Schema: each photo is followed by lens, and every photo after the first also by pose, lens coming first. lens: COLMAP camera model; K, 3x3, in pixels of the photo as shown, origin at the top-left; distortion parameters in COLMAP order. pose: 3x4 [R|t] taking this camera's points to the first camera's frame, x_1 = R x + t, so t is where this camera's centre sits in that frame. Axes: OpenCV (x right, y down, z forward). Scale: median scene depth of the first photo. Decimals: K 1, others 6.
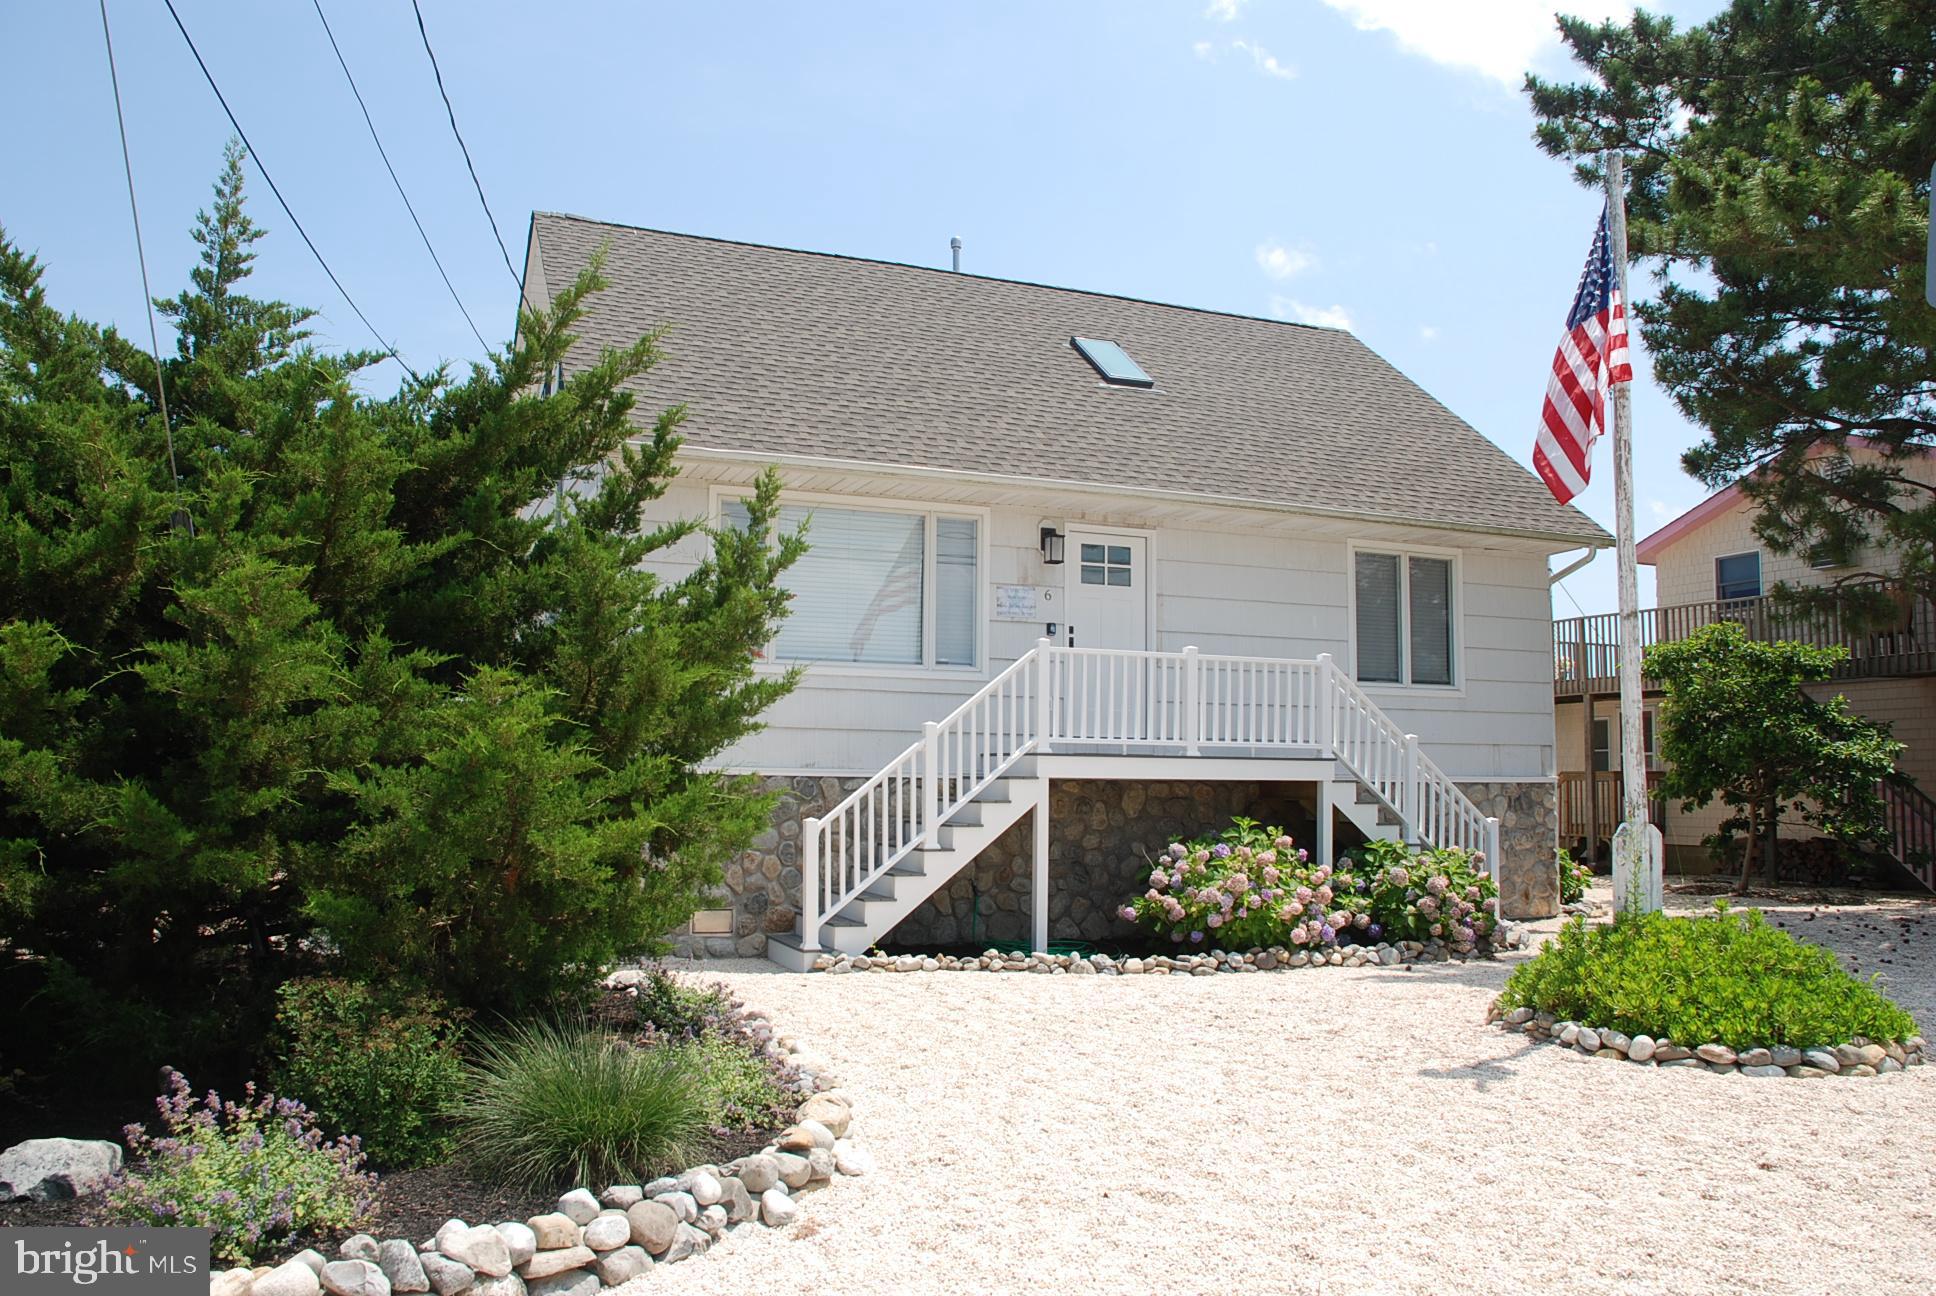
lens RADIAL K [[1519.0, 0, 968.0], [0, 1519.0, 648.0], [0, 0, 1]] dist [-0.170079, 0.137699]
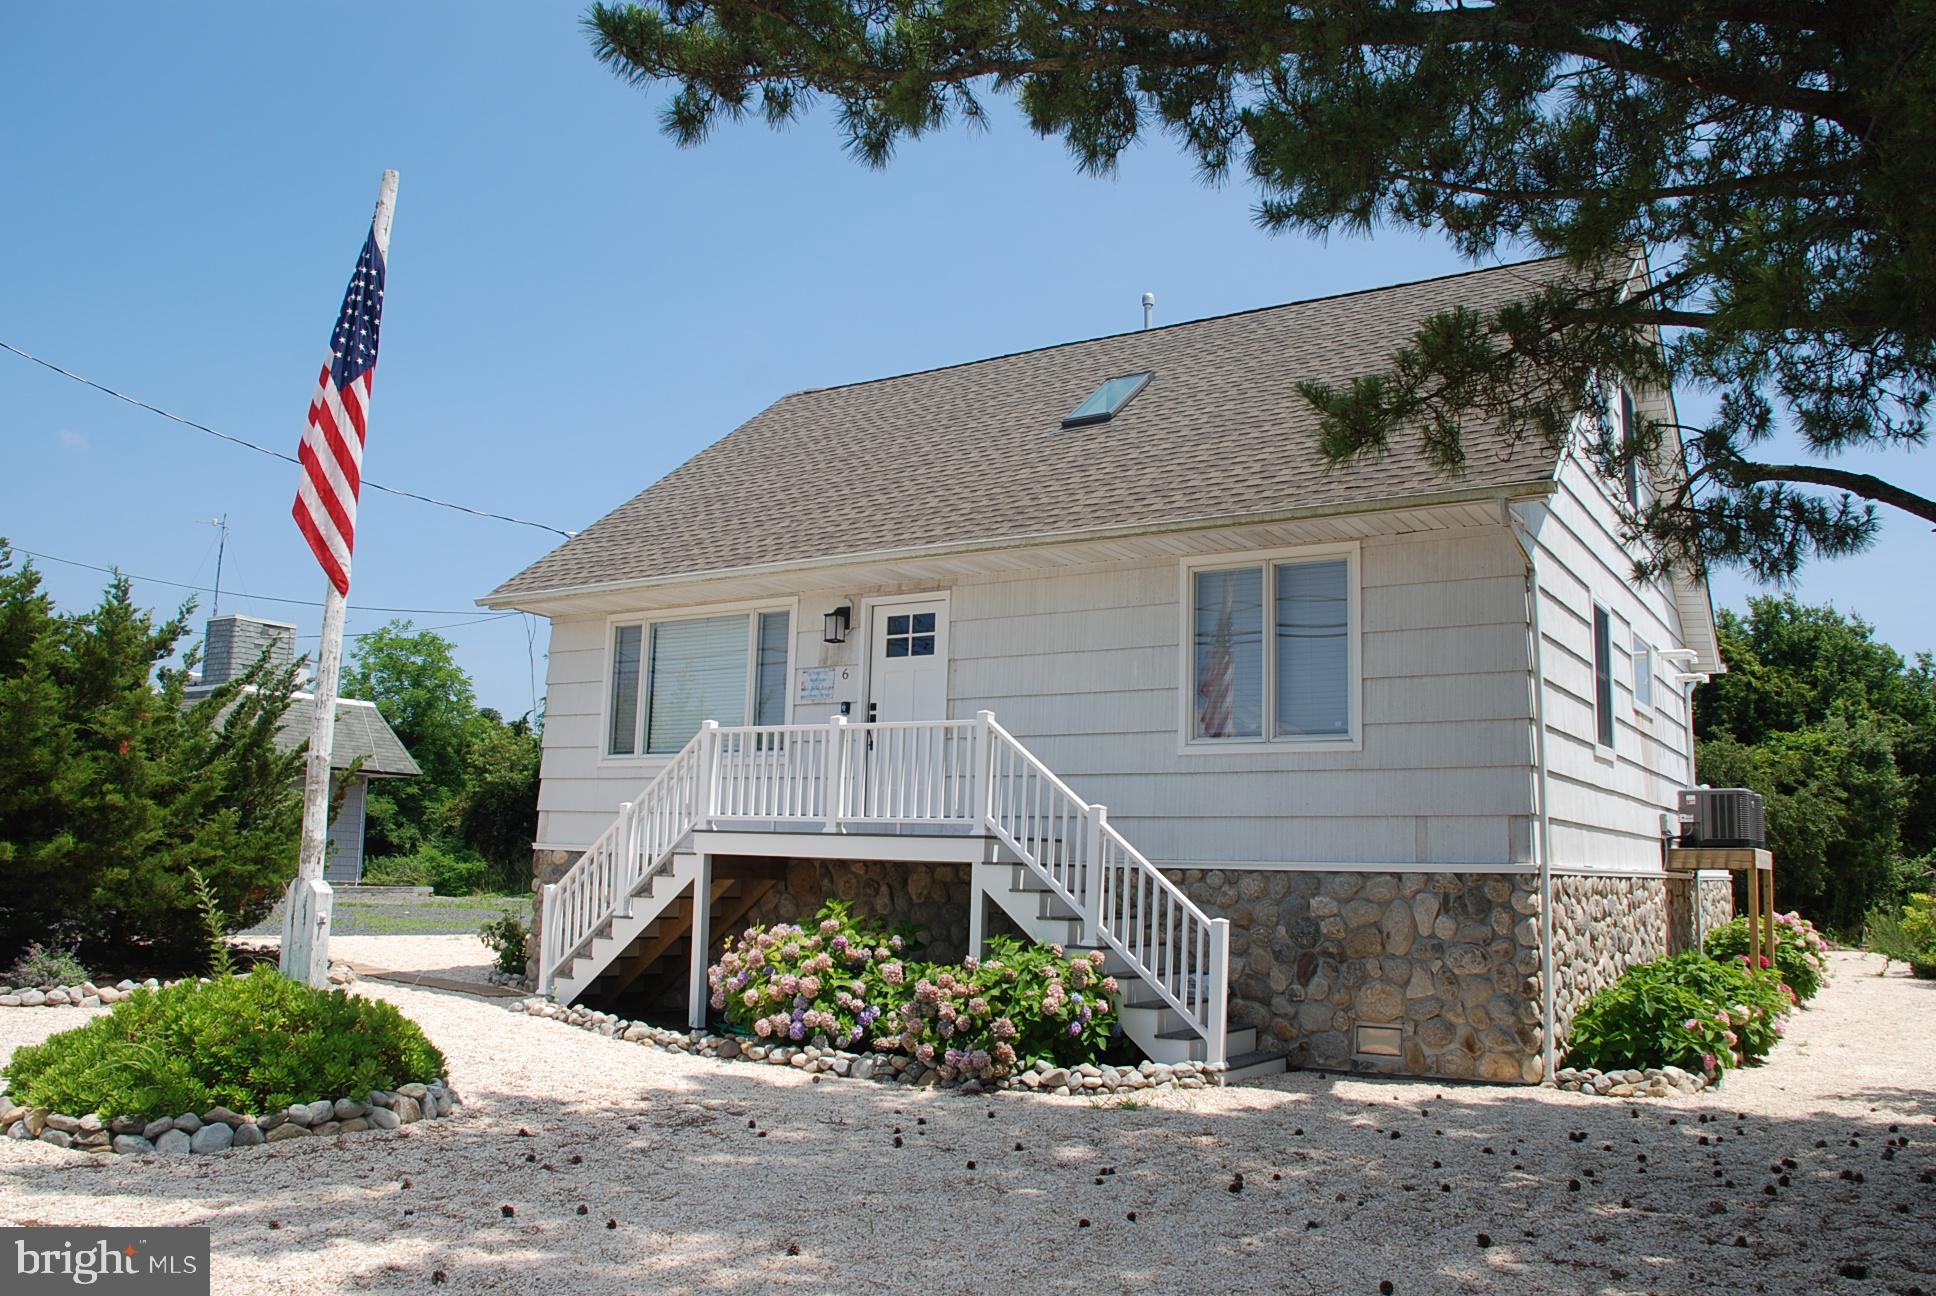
lens RADIAL K [[1519.0, 0, 968.0], [0, 1519.0, 648.0], [0, 0, 1]] dist [-0.170079, 0.137699]
pose [[0.562459, -0.116052, -0.818640, 0.918369], [0.050845, 0.993082, -0.105848, 0.057710], [0.825260, 0.017911, 0.564468, 0.508127]]
